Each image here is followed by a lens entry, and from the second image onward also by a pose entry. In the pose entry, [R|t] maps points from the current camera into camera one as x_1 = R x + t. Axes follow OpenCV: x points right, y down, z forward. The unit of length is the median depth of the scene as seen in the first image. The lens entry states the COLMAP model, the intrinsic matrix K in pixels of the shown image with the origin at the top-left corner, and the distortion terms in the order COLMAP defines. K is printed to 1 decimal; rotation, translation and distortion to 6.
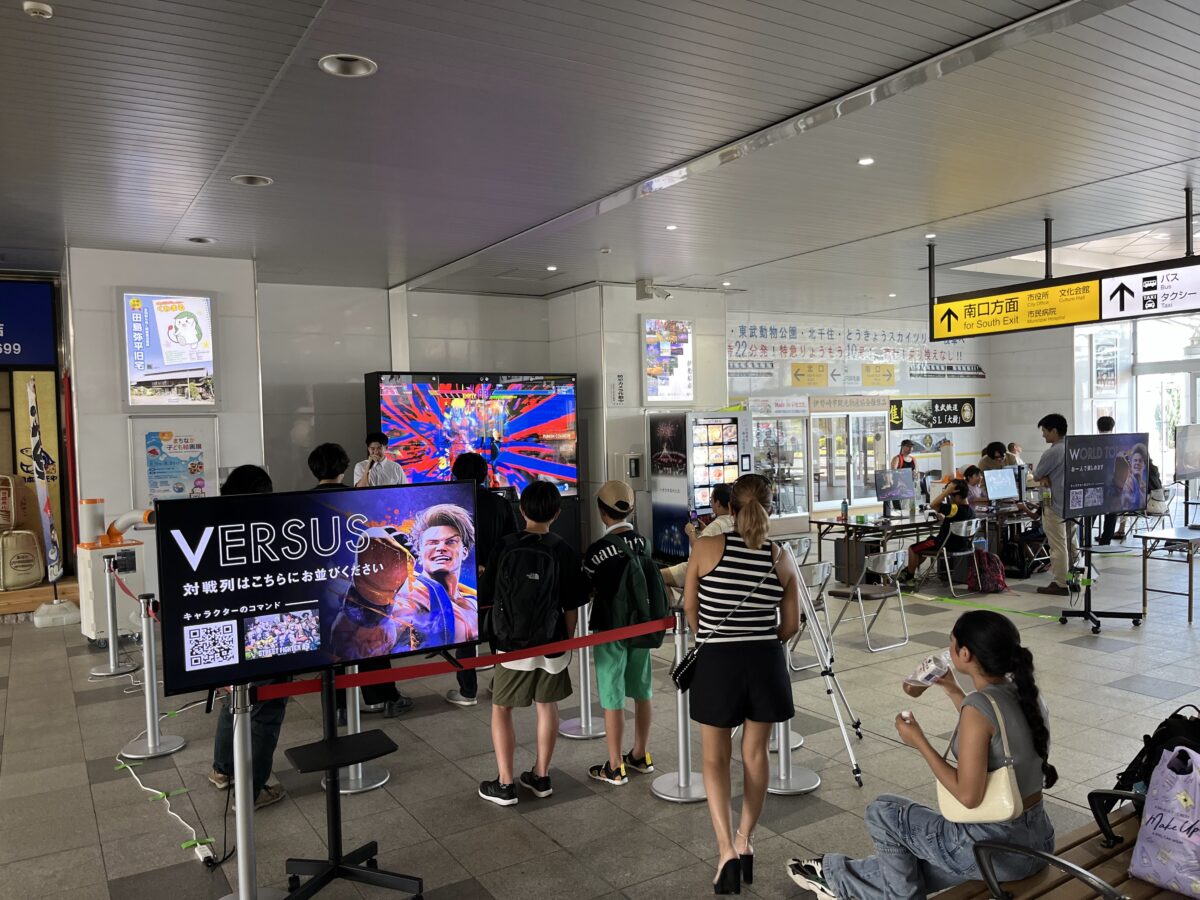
lens RADIAL K [[917.4, 0, 602.0], [0, 917.4, 453.9], [0, 0, 1]] dist [0.021846, -0.038488]
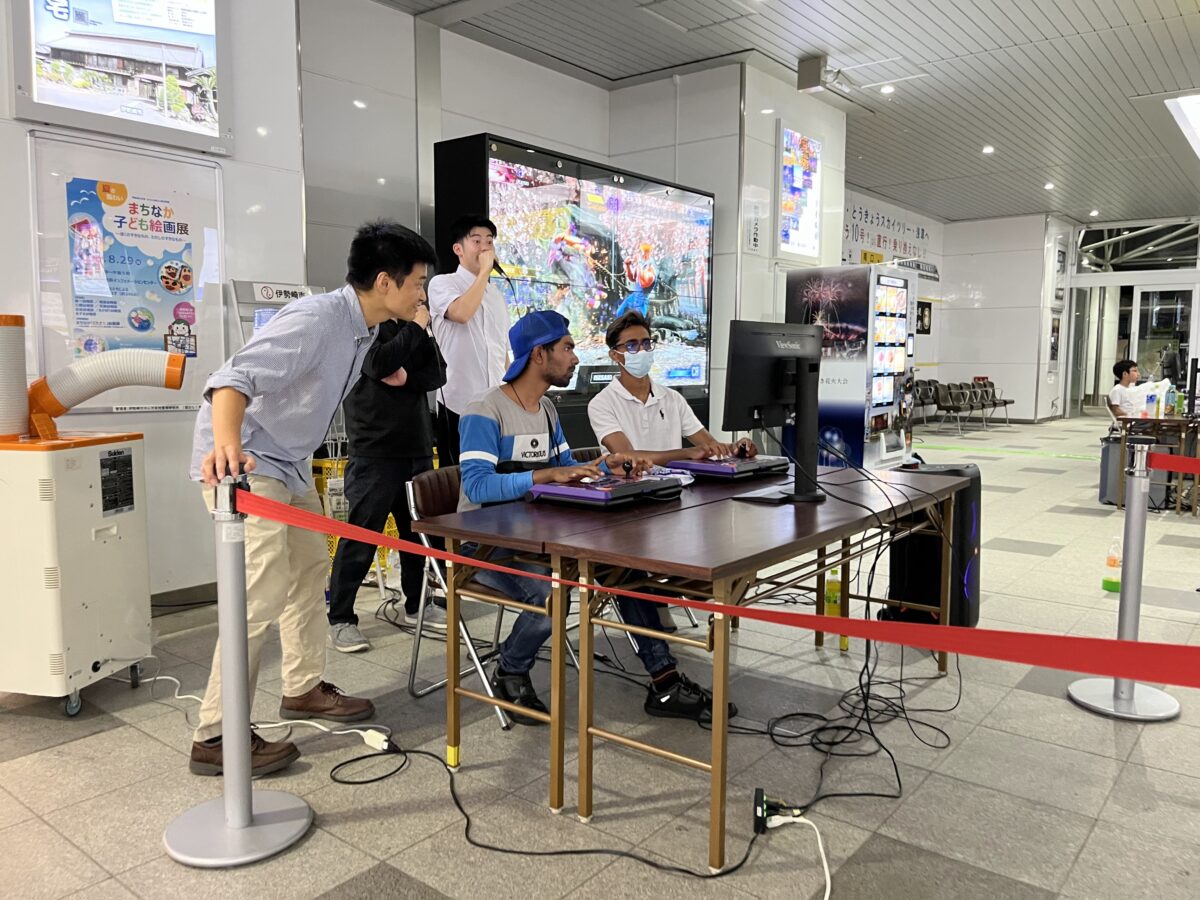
lens RADIAL K [[917.4, 0, 601.1], [0, 917.4, 449.1], [0, 0, 1]] dist [0.021846, -0.038488]
pose [[0.939418, -0.000243, 0.342773, -0.401153], [-0.022191, 0.997859, 0.061525, 0.065617], [-0.342054, -0.065404, 0.937402, 0.511028]]
